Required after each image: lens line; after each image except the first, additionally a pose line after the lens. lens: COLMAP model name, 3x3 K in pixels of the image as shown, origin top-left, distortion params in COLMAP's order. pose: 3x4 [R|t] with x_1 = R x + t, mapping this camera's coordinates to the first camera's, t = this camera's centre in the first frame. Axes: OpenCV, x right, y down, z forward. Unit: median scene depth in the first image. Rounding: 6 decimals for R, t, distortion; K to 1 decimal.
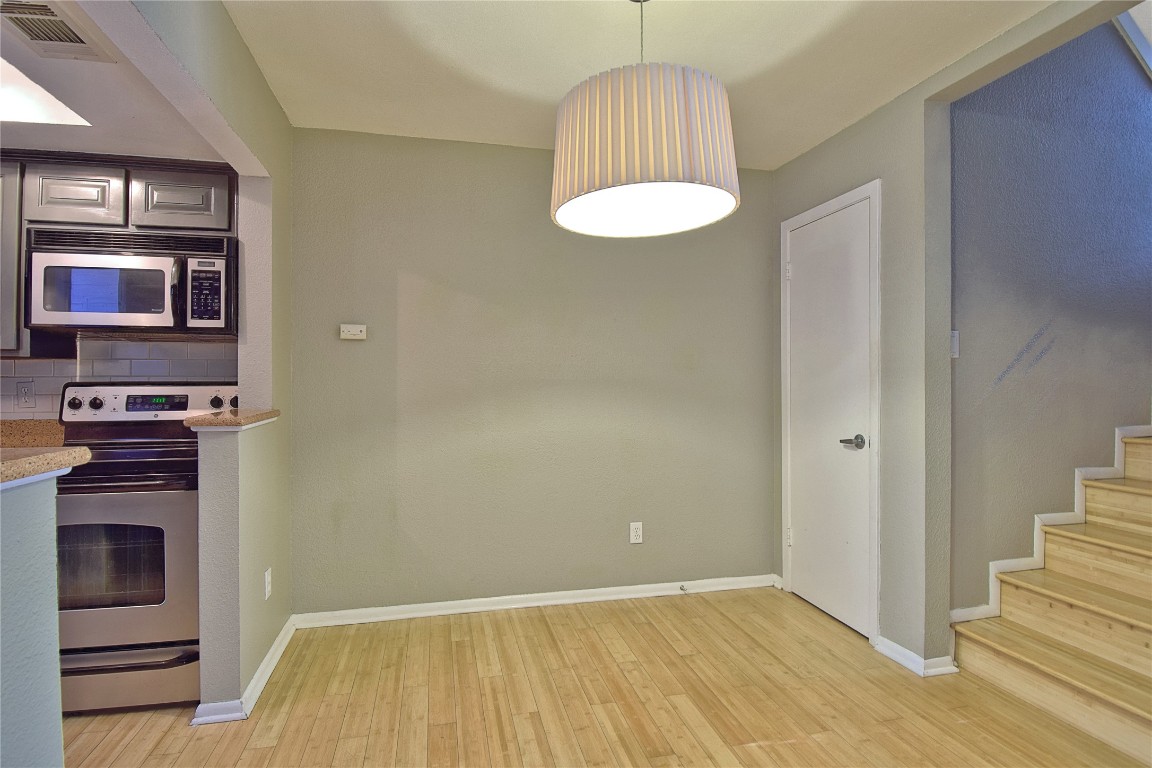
lens RADIAL K [[577.9, 0, 580.4], [0, 577.9, 381.3], [0, 0, 1]] dist [0.022268, -0.029209]
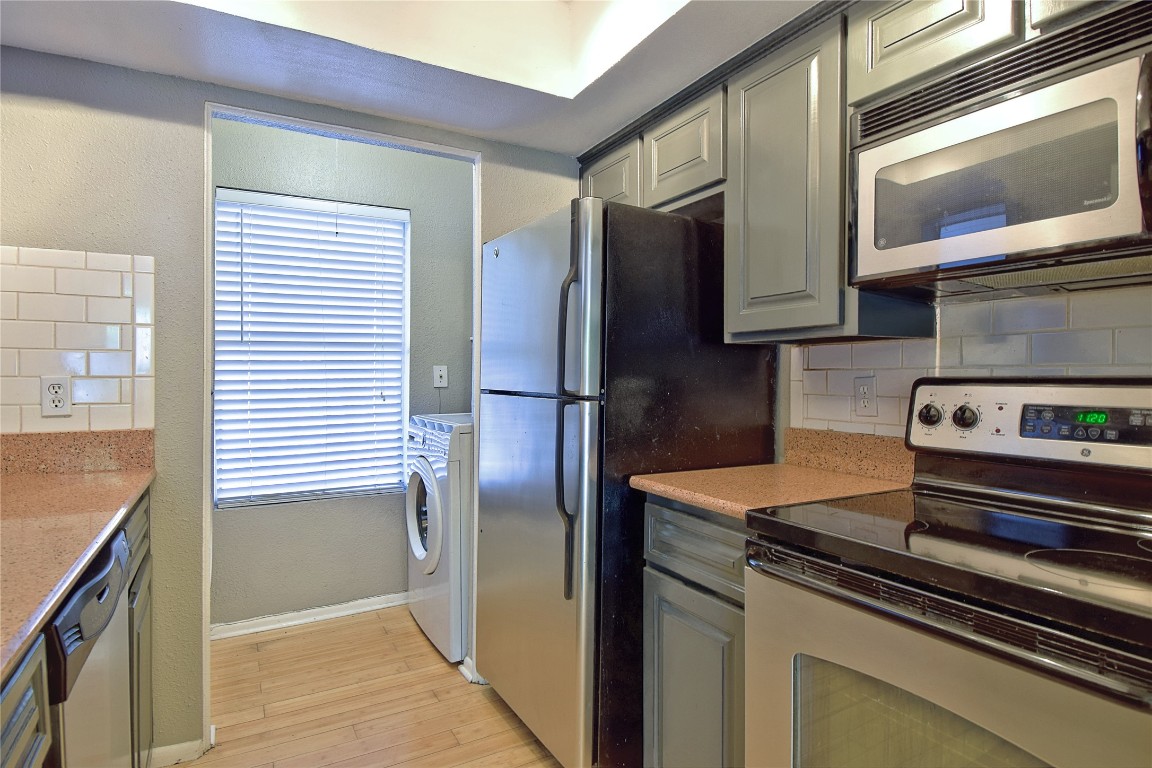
lens RADIAL K [[577.9, 0, 580.4], [0, 577.9, 381.3], [0, 0, 1]] dist [0.022268, -0.029209]
pose [[0.261329, 0.009333, -0.965205, -0.415649], [-0.000954, 0.999955, 0.009411, 0.000278], [0.965249, -0.001538, 0.261326, 0.521128]]
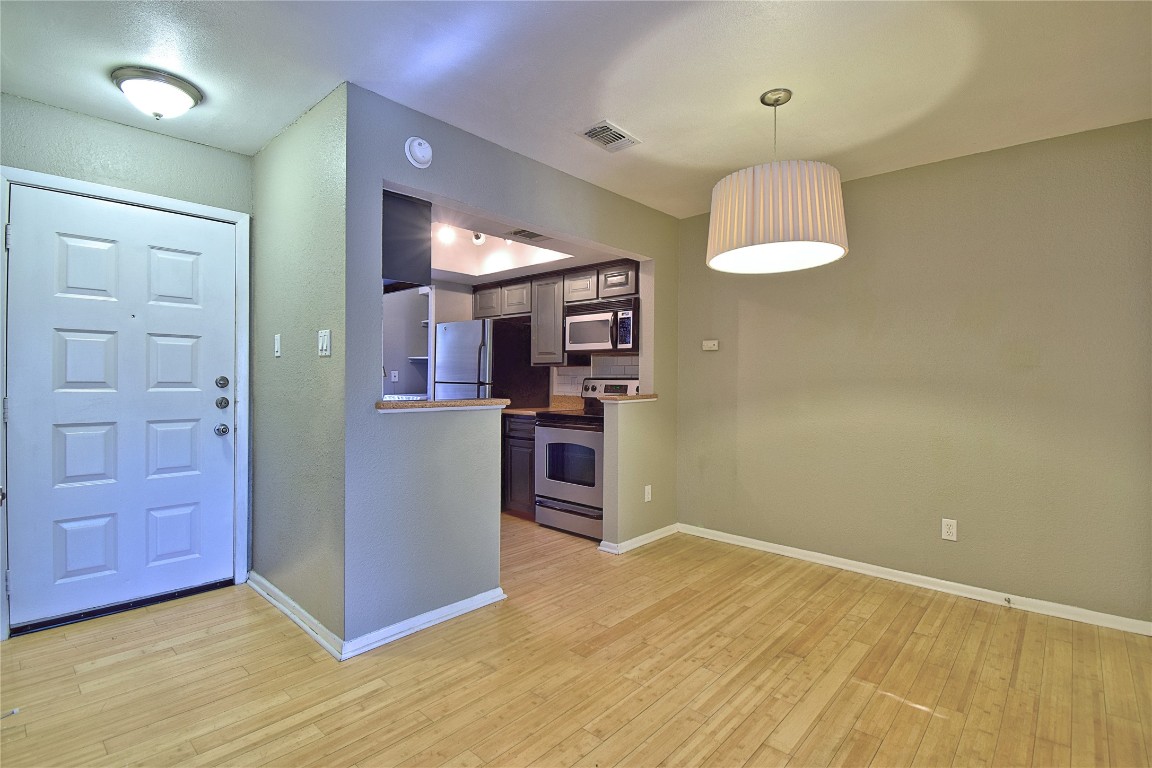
lens RADIAL K [[577.9, 0, 580.4], [0, 577.9, 381.3], [0, 0, 1]] dist [0.022268, -0.029209]
pose [[0.551773, 0.008564, -0.833950, 0.793384], [-0.007768, 0.999957, 0.005130, 0.003823], [0.833958, 0.003648, 0.551815, -0.131011]]
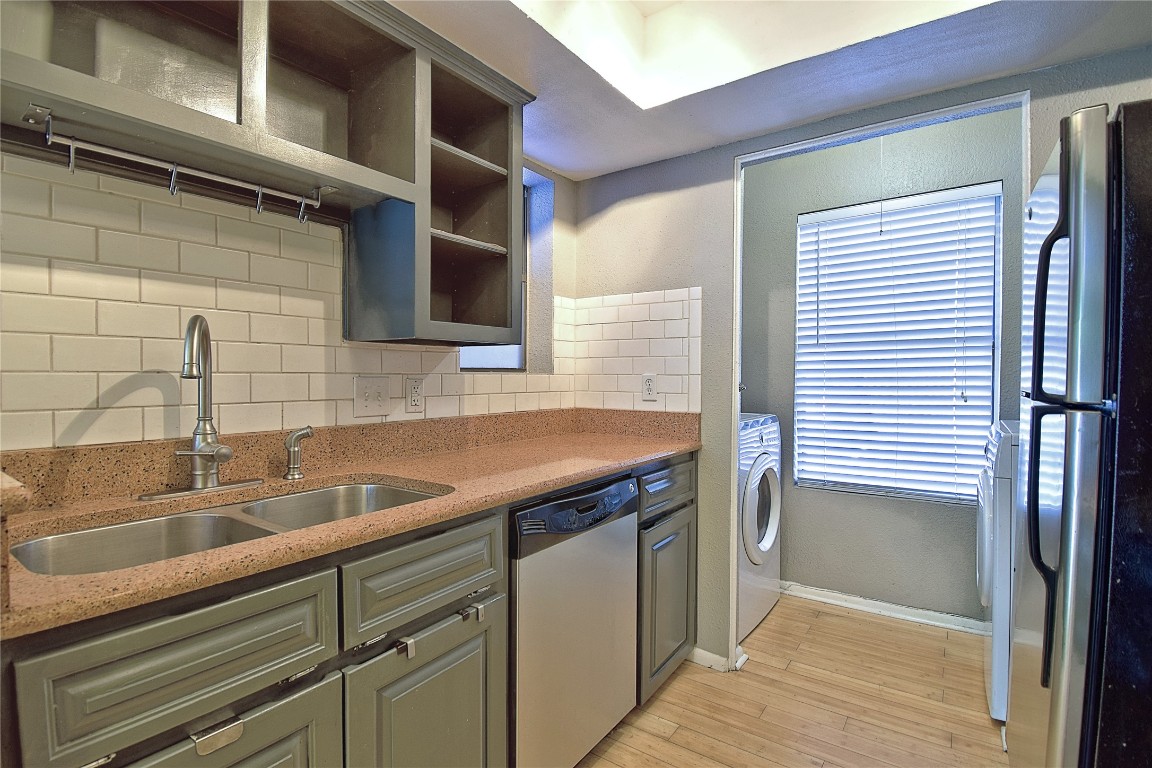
lens RADIAL K [[539.3, 0, 575.1], [0, 539.3, 378.7], [0, 0, 1]] dist [0.001433, -0.022069]
pose [[-0.752676, 0.005806, -0.658365, -0.483120], [0.000303, 0.999964, 0.008472, 0.000836], [0.658391, 0.006177, -0.752651, 0.727451]]
